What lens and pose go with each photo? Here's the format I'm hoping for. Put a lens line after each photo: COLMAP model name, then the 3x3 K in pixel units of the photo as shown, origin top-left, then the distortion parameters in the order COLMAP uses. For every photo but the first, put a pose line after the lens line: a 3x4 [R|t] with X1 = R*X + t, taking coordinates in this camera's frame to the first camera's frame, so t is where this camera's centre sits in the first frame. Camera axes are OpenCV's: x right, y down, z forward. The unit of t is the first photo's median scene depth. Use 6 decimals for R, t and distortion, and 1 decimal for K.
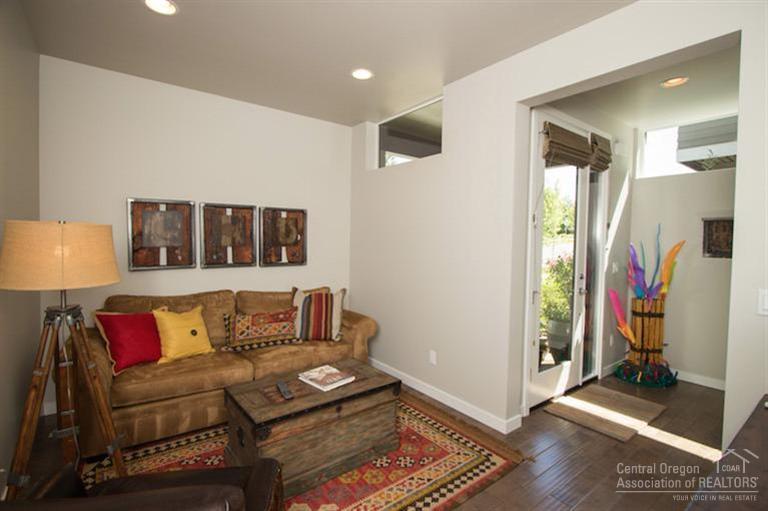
lens RADIAL K [[367.3, 0, 387.5], [0, 367.3, 254.8], [0, 0, 1]] dist [-0.011261, 0.000328]
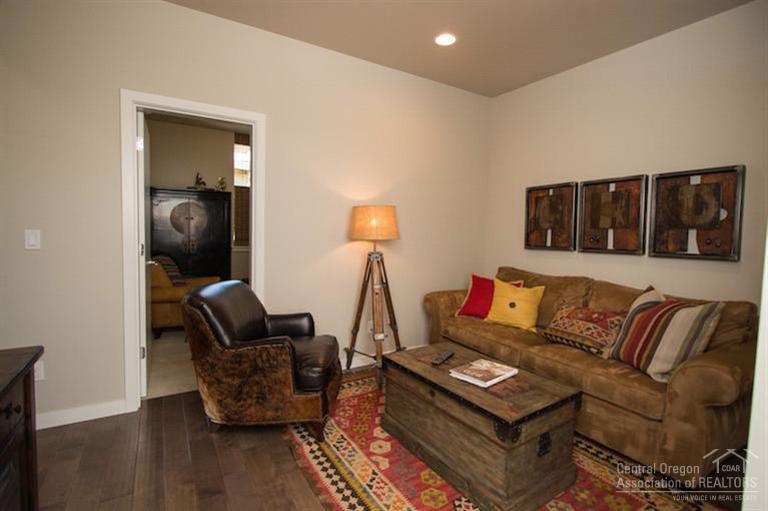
lens RADIAL K [[367.3, 0, 387.6], [0, 367.3, 254.4], [0, 0, 1]] dist [-0.011261, 0.000328]
pose [[-0.082735, 0.040874, -0.995733, 0.451533], [-0.067408, 0.996641, 0.046512, 0.031385], [0.994289, 0.070969, -0.079702, 0.567592]]
